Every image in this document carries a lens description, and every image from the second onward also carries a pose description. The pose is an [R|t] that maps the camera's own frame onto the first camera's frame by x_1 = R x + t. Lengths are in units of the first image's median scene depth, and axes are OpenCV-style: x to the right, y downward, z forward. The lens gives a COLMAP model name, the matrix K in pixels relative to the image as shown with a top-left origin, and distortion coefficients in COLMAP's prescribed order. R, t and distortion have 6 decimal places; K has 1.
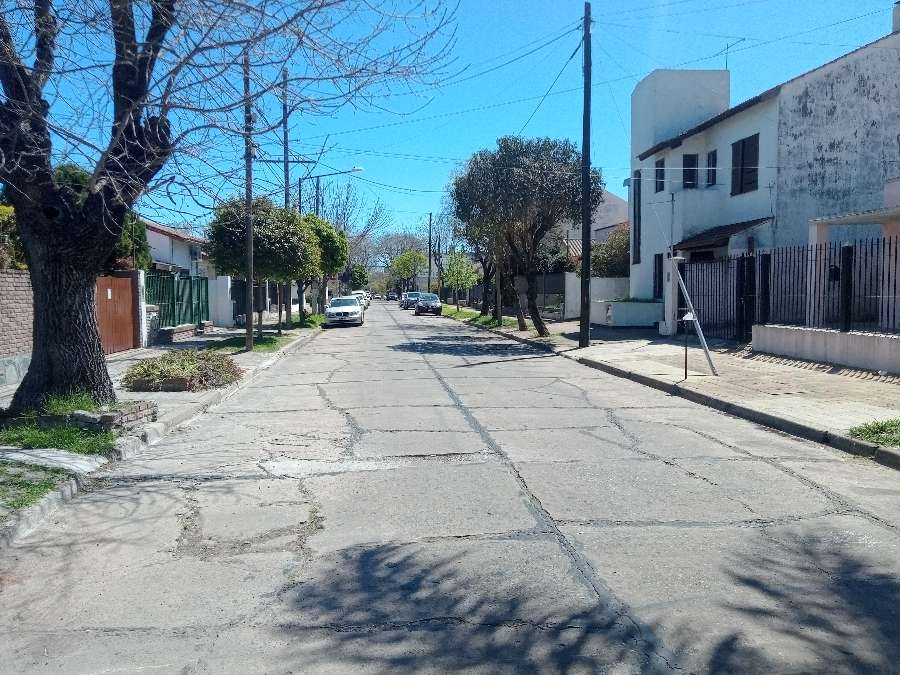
lens RADIAL K [[658.3, 0, 450.3], [0, 658.3, 336.9], [0, 0, 1]] dist [-0.000918, 0.001373]
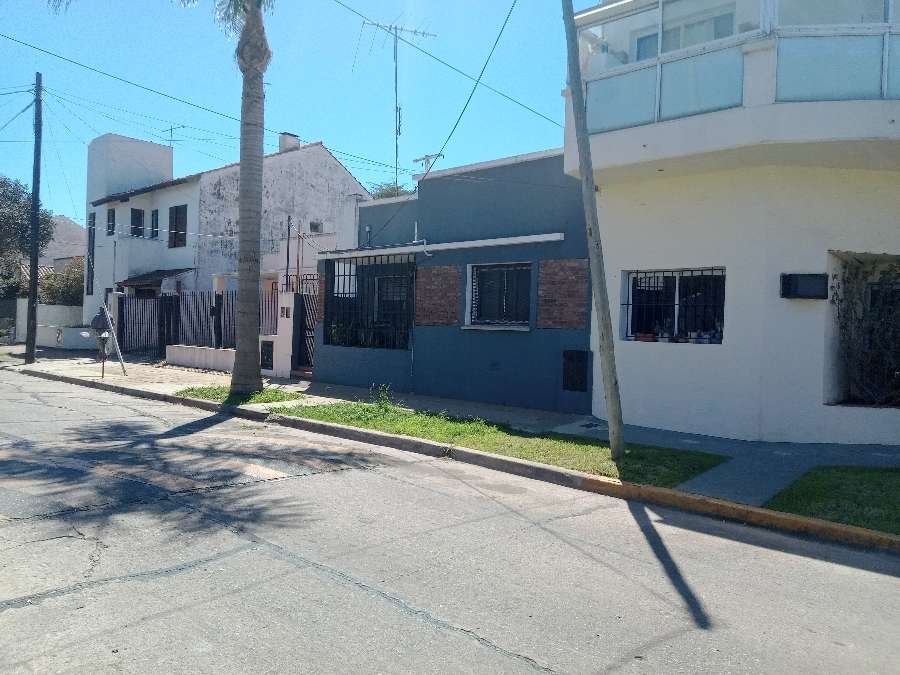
lens RADIAL K [[658.3, 0, 454.6], [0, 658.3, 342.4], [0, 0, 1]] dist [-0.000918, 0.001373]
pose [[0.731180, 0.023637, 0.681775, -0.037127], [0.006144, 0.999131, -0.041229, 0.027637], [-0.682157, 0.034334, 0.730399, -0.328652]]
